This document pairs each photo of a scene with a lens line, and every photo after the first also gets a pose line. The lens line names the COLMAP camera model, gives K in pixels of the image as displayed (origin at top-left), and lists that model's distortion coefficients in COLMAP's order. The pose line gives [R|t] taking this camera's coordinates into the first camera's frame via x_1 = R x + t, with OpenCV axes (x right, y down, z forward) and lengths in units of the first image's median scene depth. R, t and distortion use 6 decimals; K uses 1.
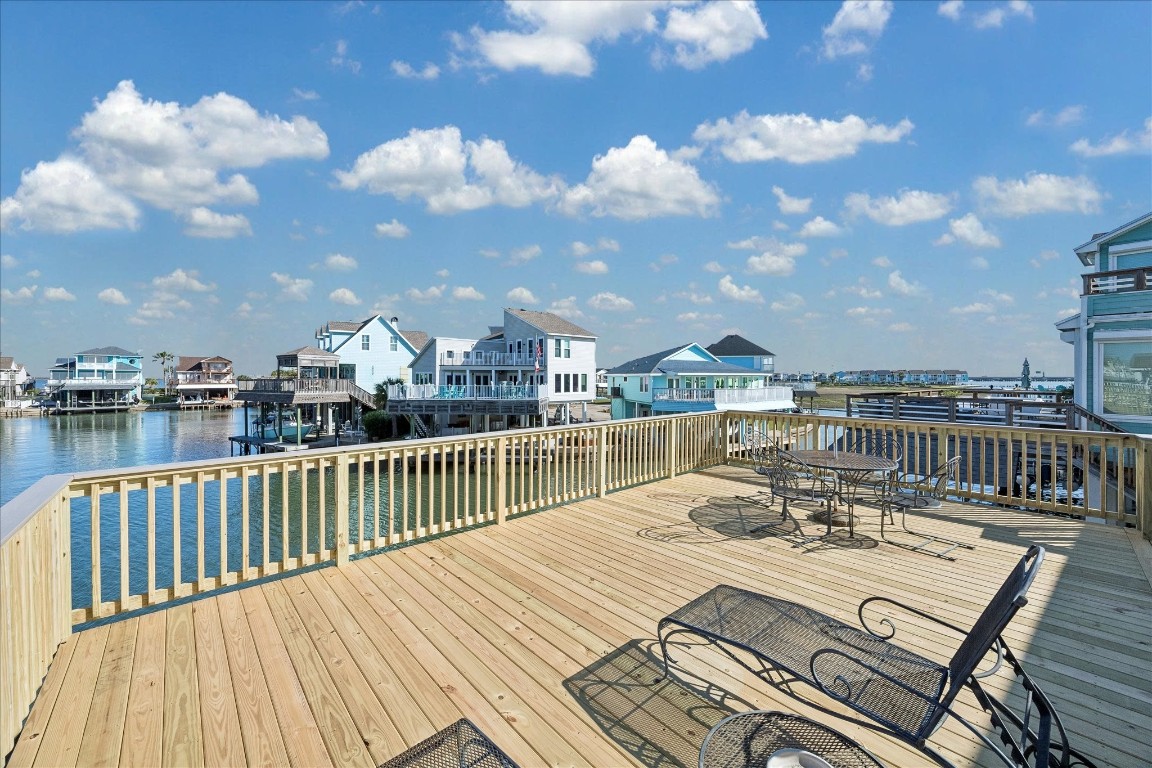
lens RADIAL K [[442.0, 0, 579.1], [0, 442.0, 379.0], [0, 0, 1]] dist [0.000837, -0.000245]
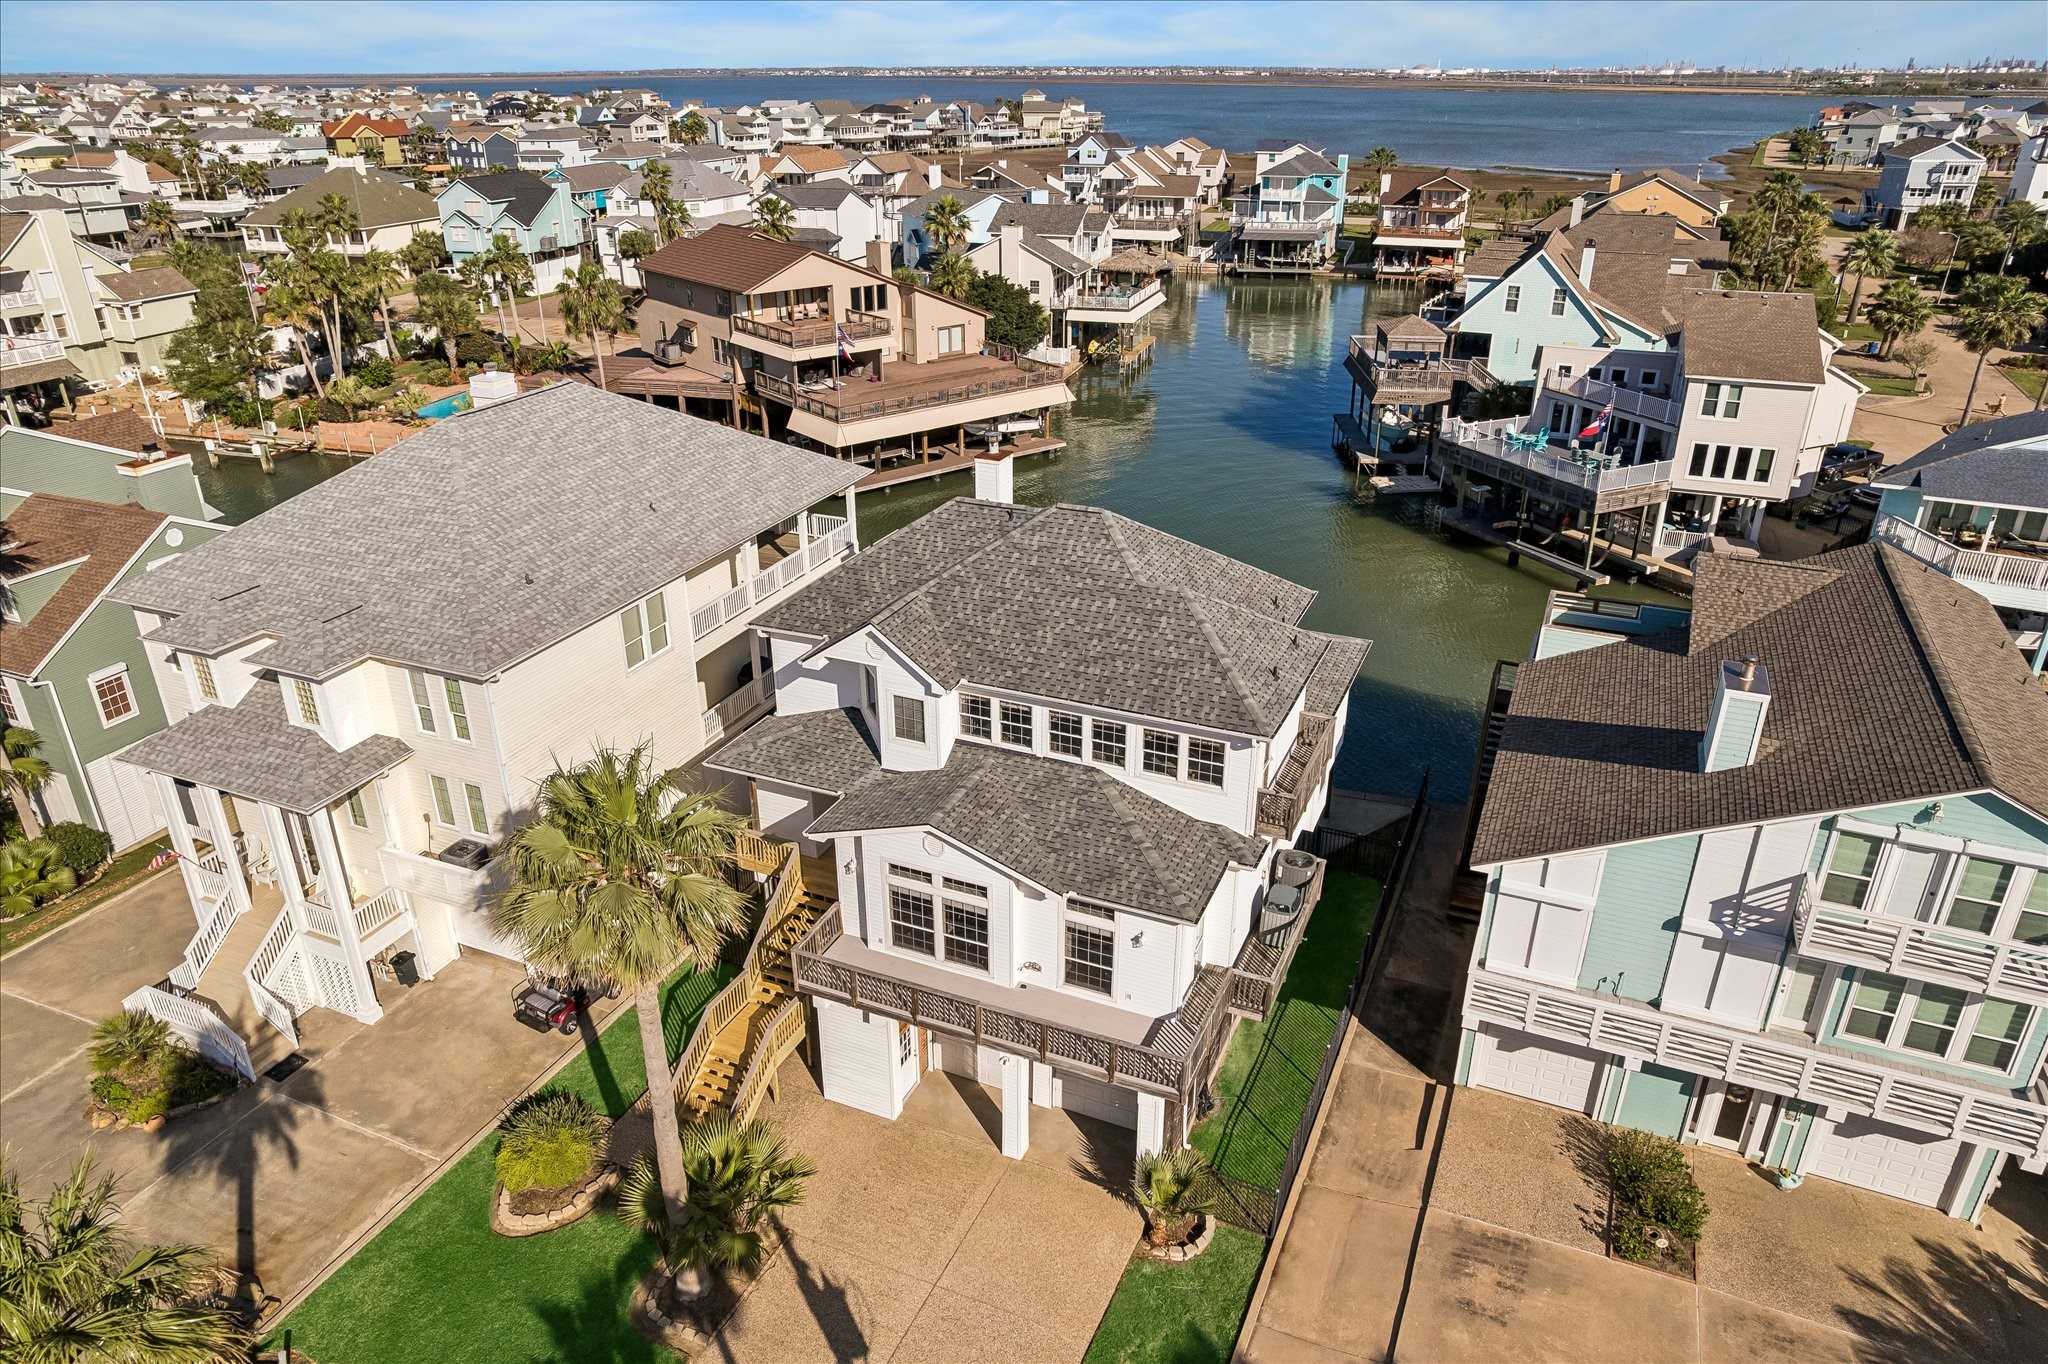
lens RADIAL K [[1317.1, 0, 1026.7], [0, 1317.1, 681.2], [0, 0, 1]] dist [-0.000537, -0.000126]
pose [[0.488807, 0.371747, -0.789222, 0.806025], [-0.003427, 0.905476, 0.424384, -0.371424], [0.872385, -0.204737, 0.443877, -0.481731]]
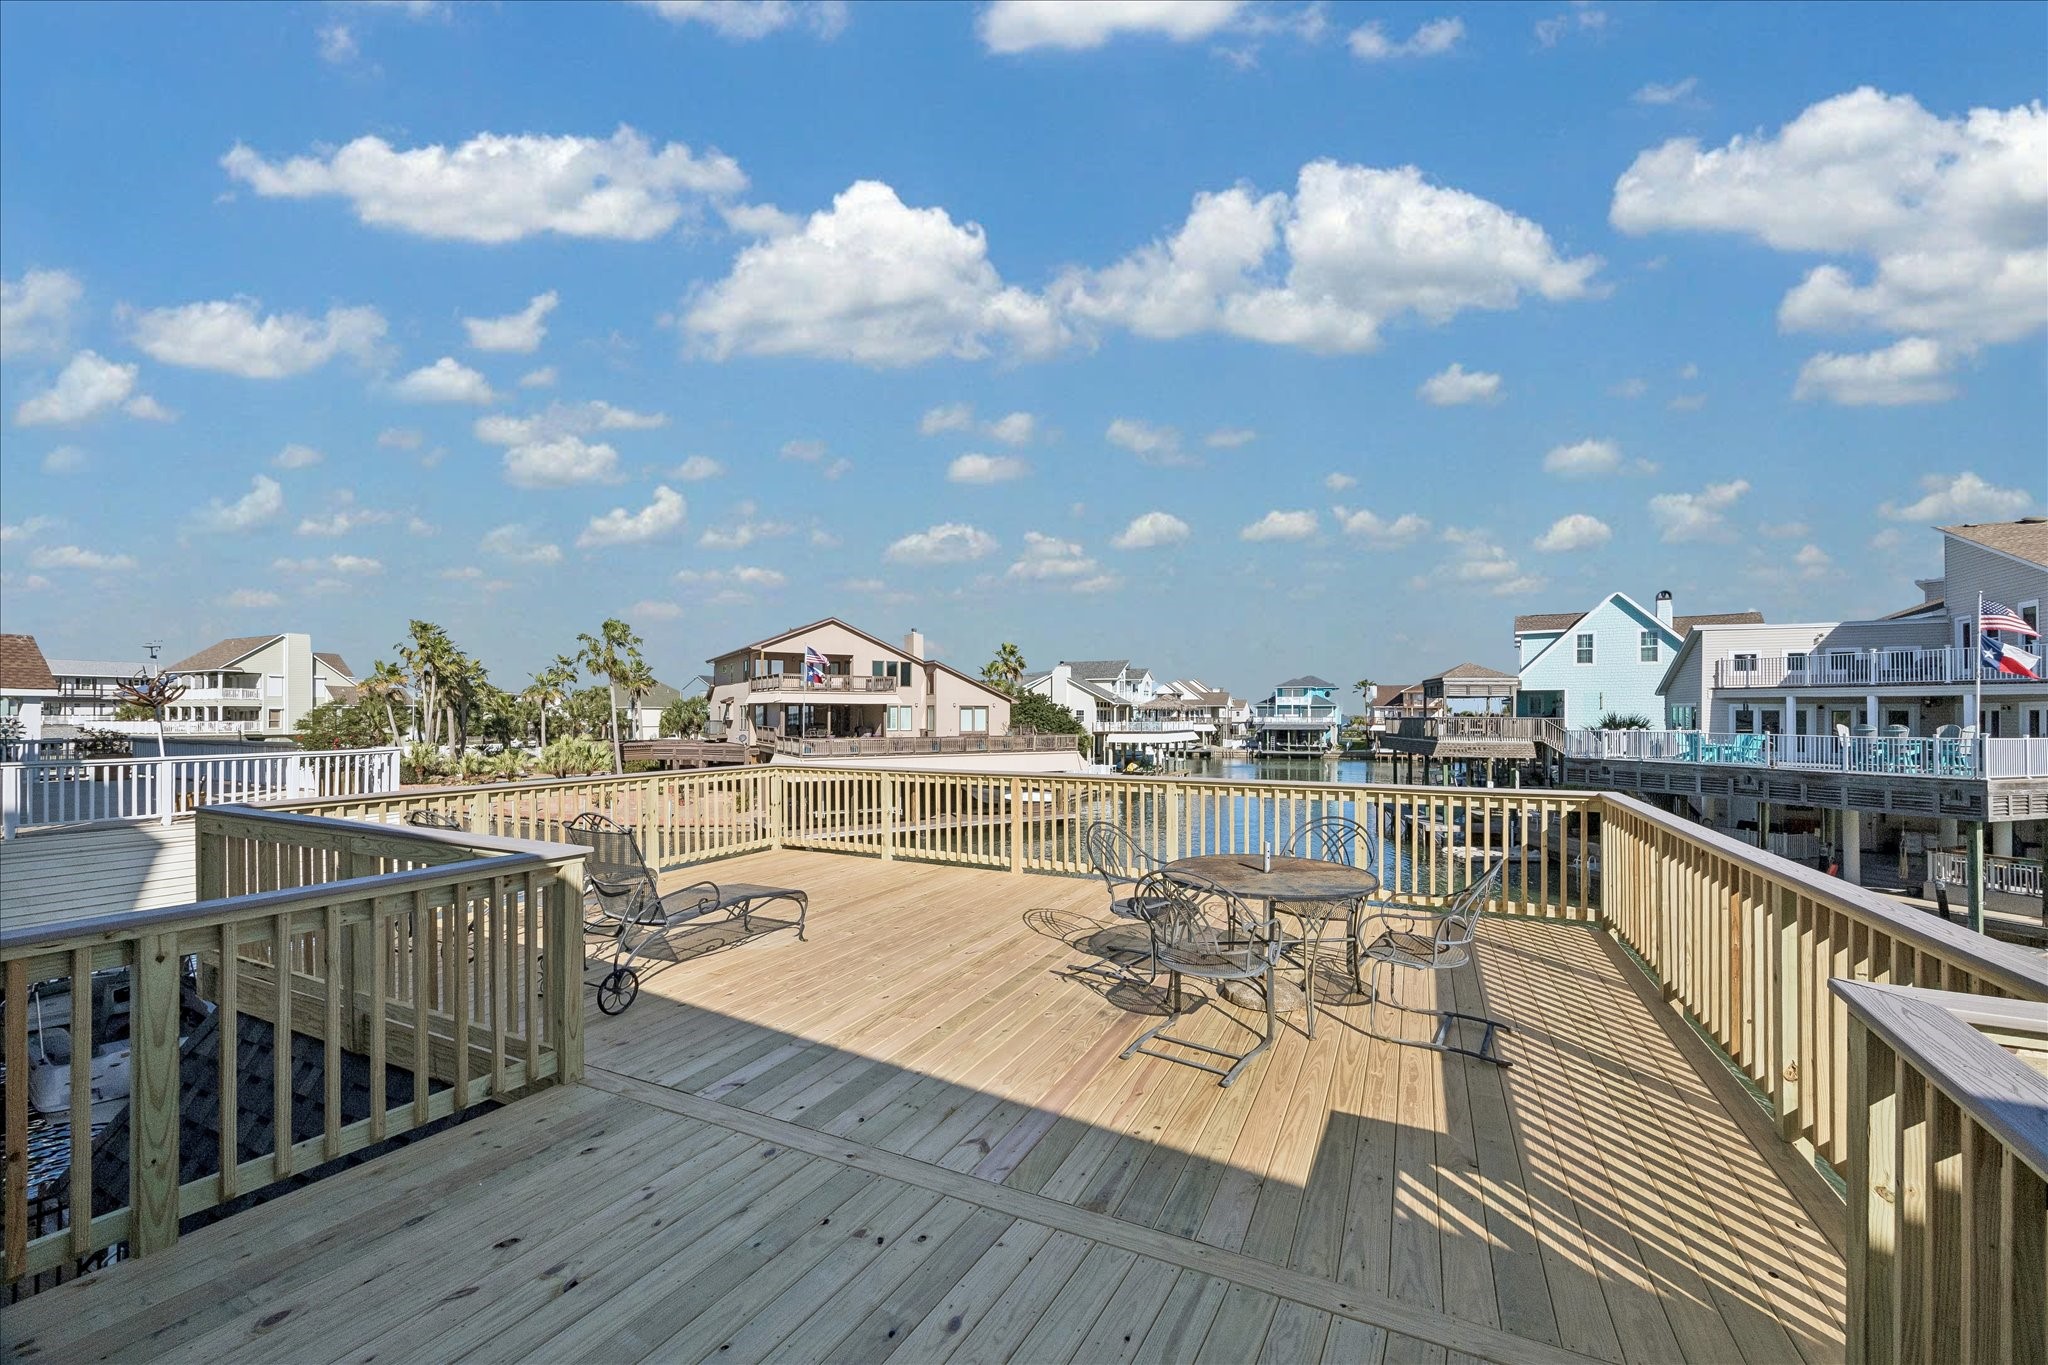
lens RADIAL K [[785.8, 0, 1030.2], [0, 785.8, 709.6], [0, 0, 1]] dist [0.000837, -0.000245]
pose [[0.364589, -0.003666, -0.931161, 0.145150], [-0.007813, 0.999945, -0.006996, 0.001339], [0.931136, 0.009826, 0.364540, 0.049512]]
